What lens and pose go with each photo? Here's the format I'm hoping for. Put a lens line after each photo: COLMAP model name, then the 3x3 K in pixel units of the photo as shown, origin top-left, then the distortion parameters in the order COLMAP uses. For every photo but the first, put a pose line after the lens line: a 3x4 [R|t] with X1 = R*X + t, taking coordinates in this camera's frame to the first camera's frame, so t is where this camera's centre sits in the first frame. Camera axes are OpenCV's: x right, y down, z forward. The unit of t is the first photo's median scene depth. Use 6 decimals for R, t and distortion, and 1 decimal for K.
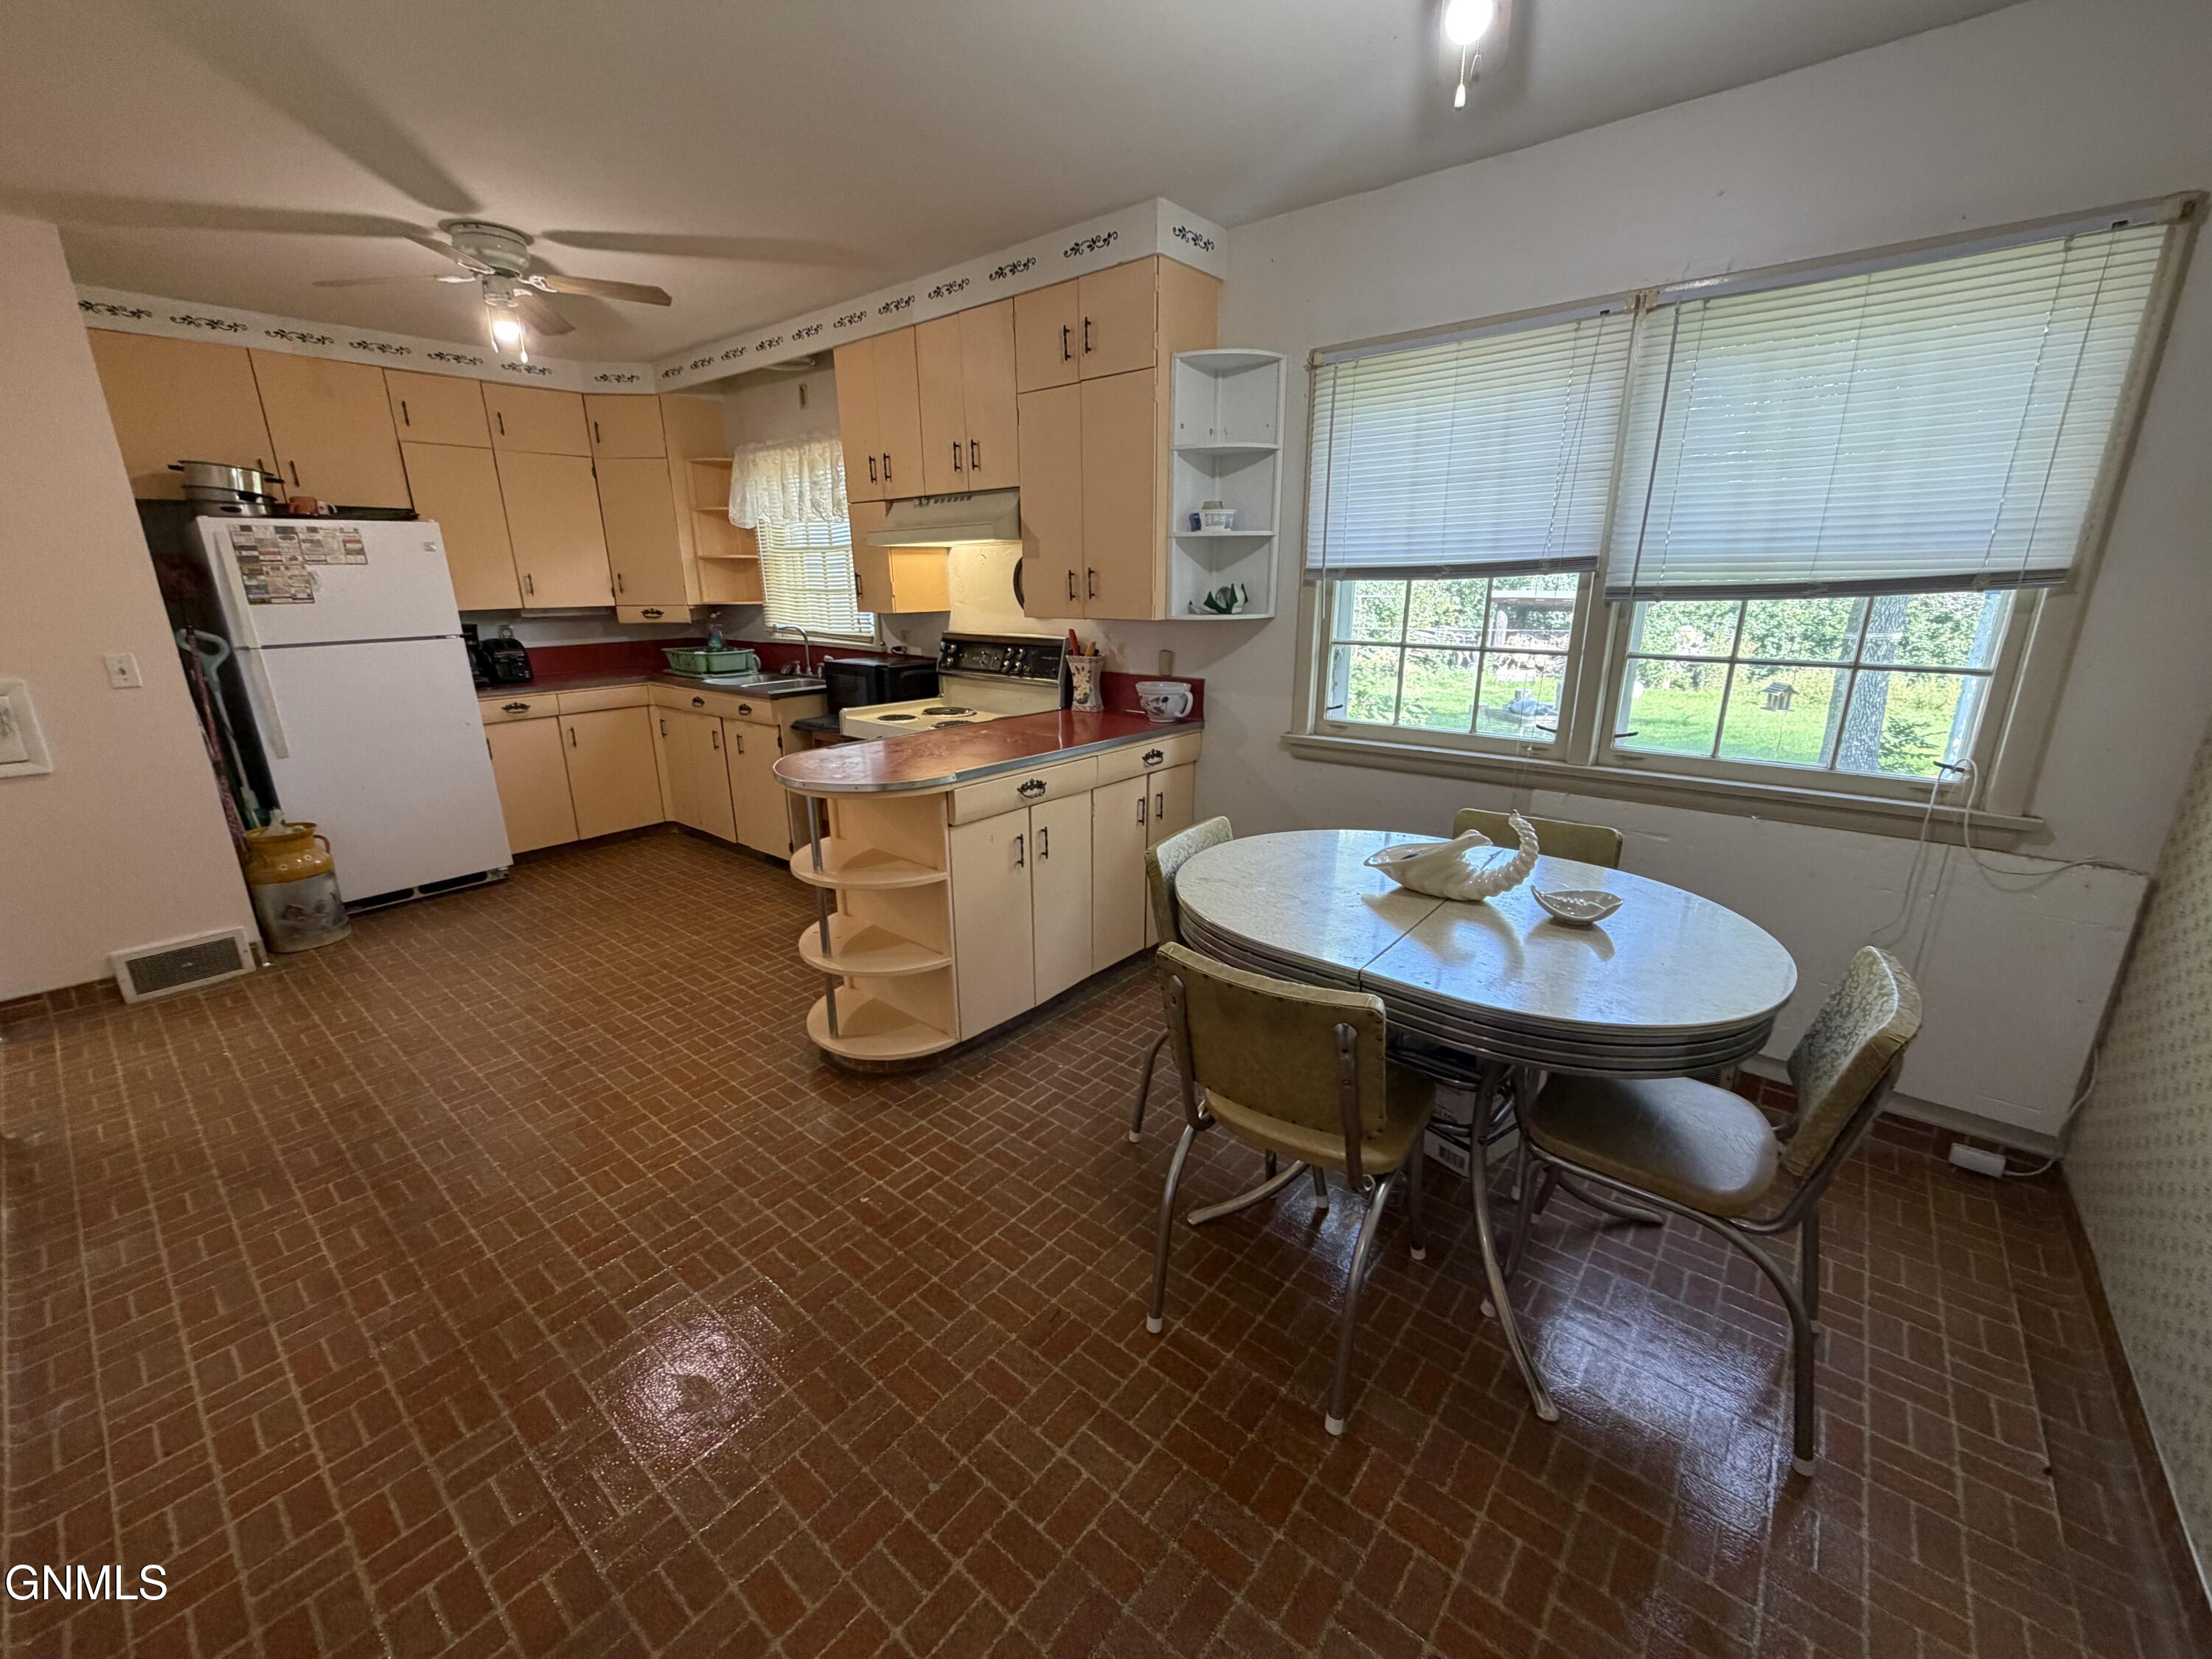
lens RADIAL K [[884.2, 0, 1102.5], [0, 884.2, 831.4], [0, 0, 1]] dist [-0.001554, 0.000509]
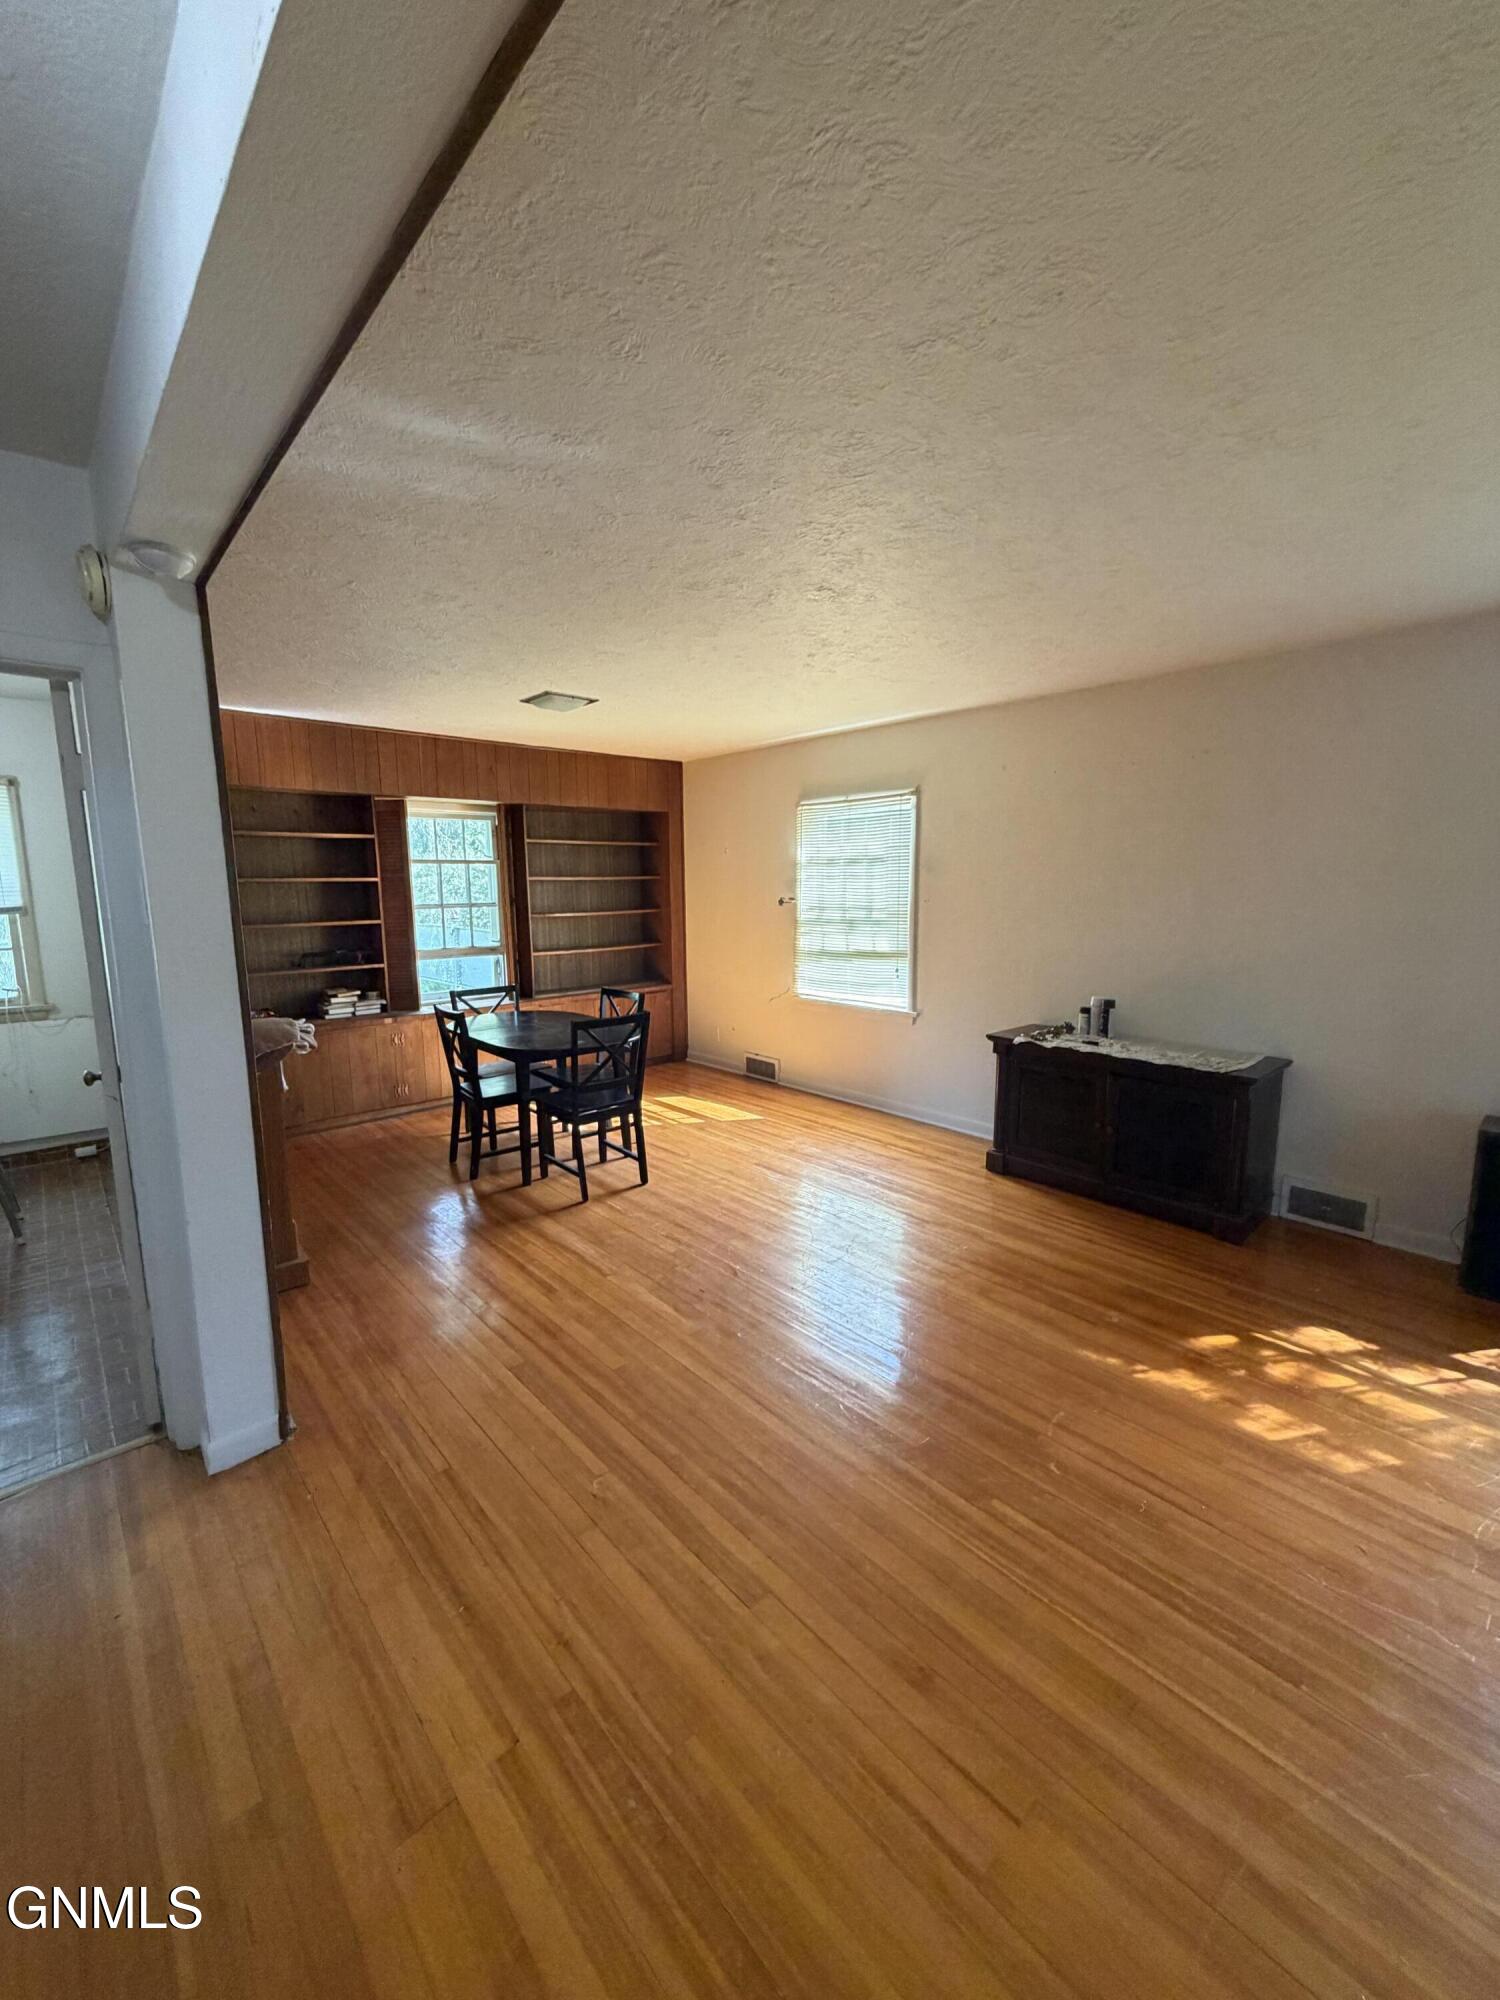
lens RADIAL K [[799.4, 0, 748.4], [0, 799.4, 1002.0], [0, 0, 1]] dist [-0.001554, 0.000509]
pose [[0.145208, -0.134386, 0.980232, -0.792565], [0.280056, 0.955798, 0.089549, 0.307998], [-0.948938, 0.261516, 0.176425, -1.170715]]
